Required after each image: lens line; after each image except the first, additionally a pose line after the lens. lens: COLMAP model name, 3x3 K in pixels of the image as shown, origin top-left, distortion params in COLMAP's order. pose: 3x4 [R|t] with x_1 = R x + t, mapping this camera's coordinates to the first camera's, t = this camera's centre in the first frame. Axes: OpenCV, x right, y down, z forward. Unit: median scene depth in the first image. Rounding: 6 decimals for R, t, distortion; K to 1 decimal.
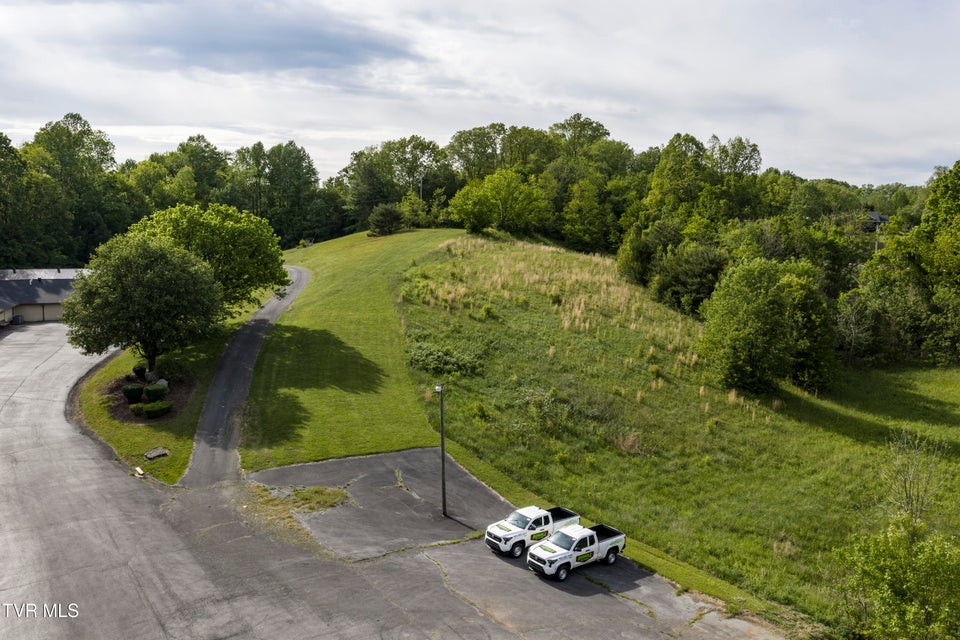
lens RADIAL K [[792.9, 0, 472.2], [0, 792.9, 318.3], [0, 0, 1]] dist [0.018712, -0.028438]
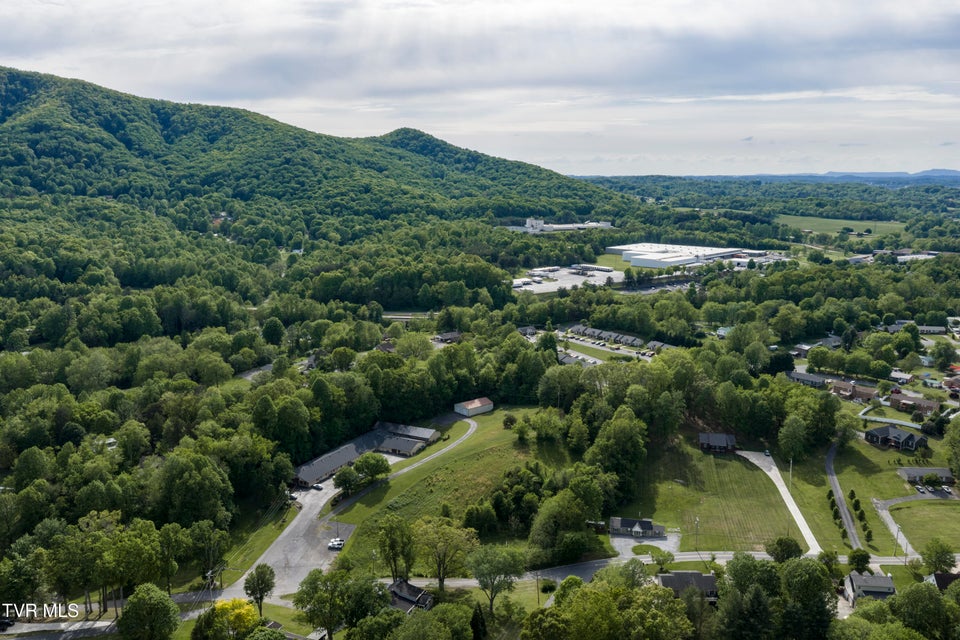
lens RADIAL K [[792.9, 0, 482.0], [0, 792.9, 322.1], [0, 0, 1]] dist [0.018712, -0.028438]
pose [[0.706416, 0.127091, -0.696294, 1.836959], [-0.078474, 0.991746, 0.101403, -0.812192], [0.703434, -0.016991, 0.710558, -1.018936]]
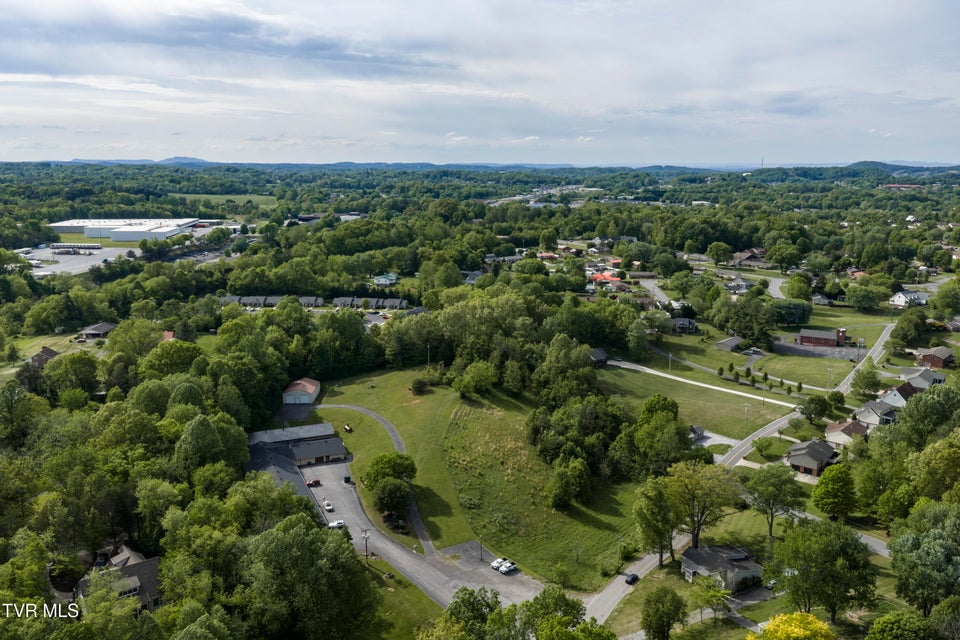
lens RADIAL K [[792.9, 0, 476.1], [0, 792.9, 314.1], [0, 0, 1]] dist [0.018712, -0.028438]
pose [[0.996560, -0.017943, 0.080908, -0.147163], [0.011845, 0.997096, 0.075228, -0.548686], [-0.082023, -0.074011, 0.993879, -1.262918]]
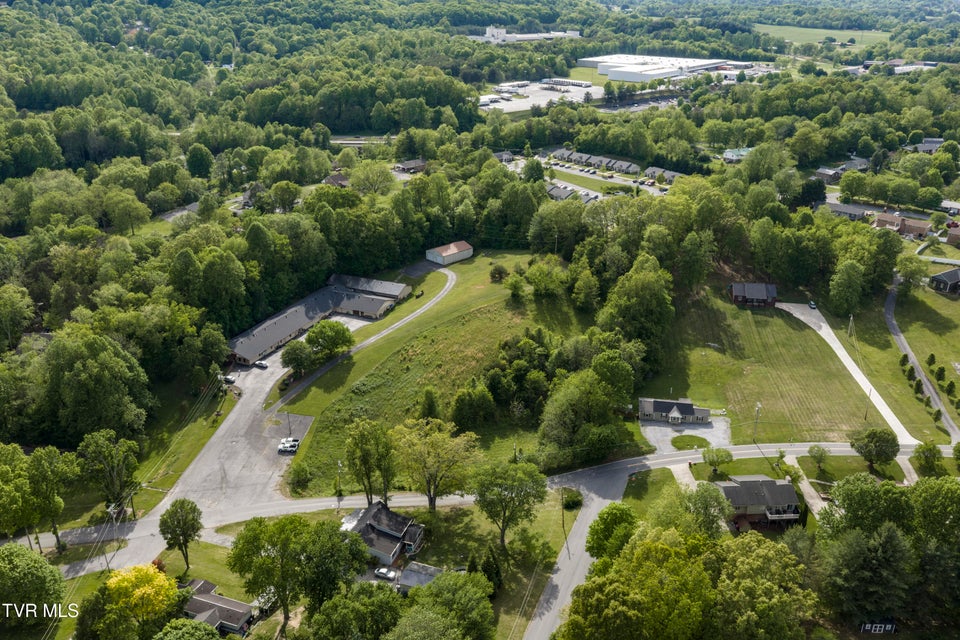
lens RADIAL K [[792.9, 0, 483.3], [0, 792.9, 324.0], [0, 0, 1]] dist [0.018712, -0.028438]
pose [[0.749663, 0.257276, -0.609766, 1.354714], [-0.072177, 0.947634, 0.311095, -0.746143], [0.657872, -0.189205, 0.728976, -0.646861]]
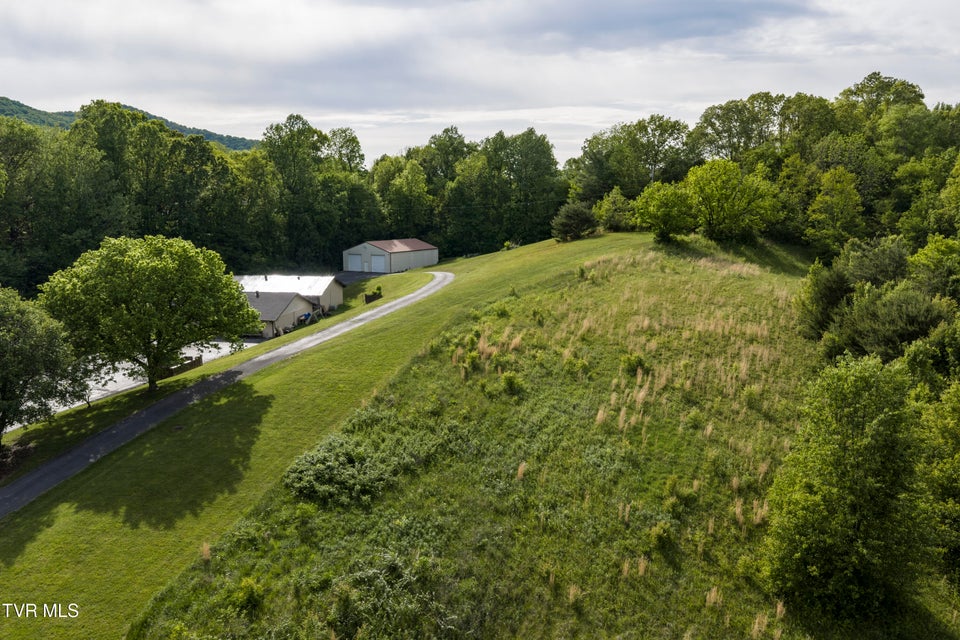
lens RADIAL K [[792.9, 0, 481.4], [0, 792.9, 317.8], [0, 0, 1]] dist [0.018712, -0.028438]
pose [[0.900679, 0.053237, -0.431212, 0.201069], [-0.039861, 0.998404, 0.040003, -0.062776], [0.432653, -0.018842, 0.901363, 0.235406]]
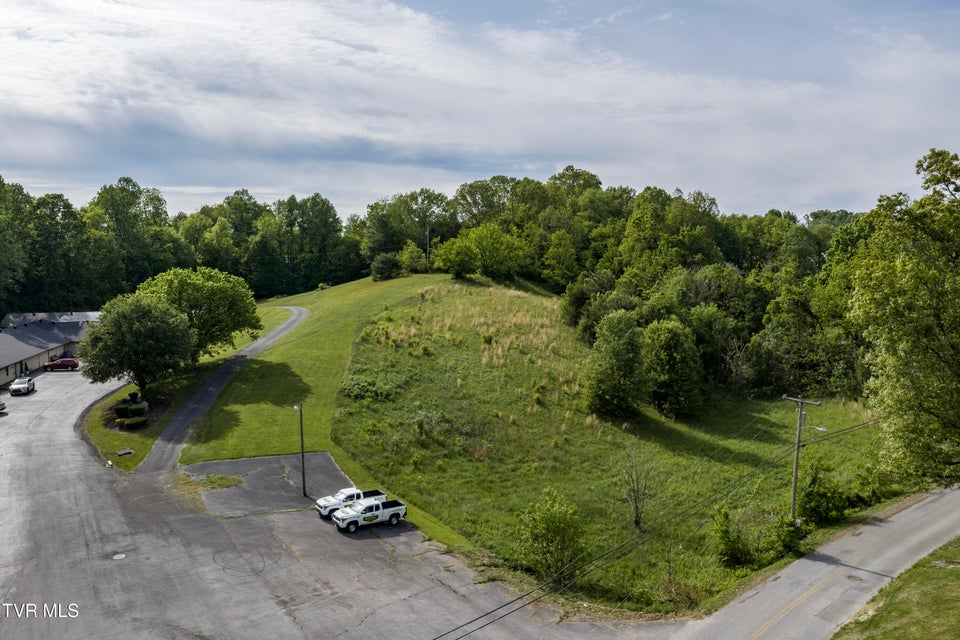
lens RADIAL K [[792.9, 0, 472.4], [0, 792.9, 305.1], [0, 0, 1]] dist [0.018712, -0.028438]
pose [[0.996301, -0.002366, -0.085903, 0.133902], [-0.002380, 0.998478, -0.055101, -0.006857], [0.085902, 0.055102, 0.994779, -0.148850]]
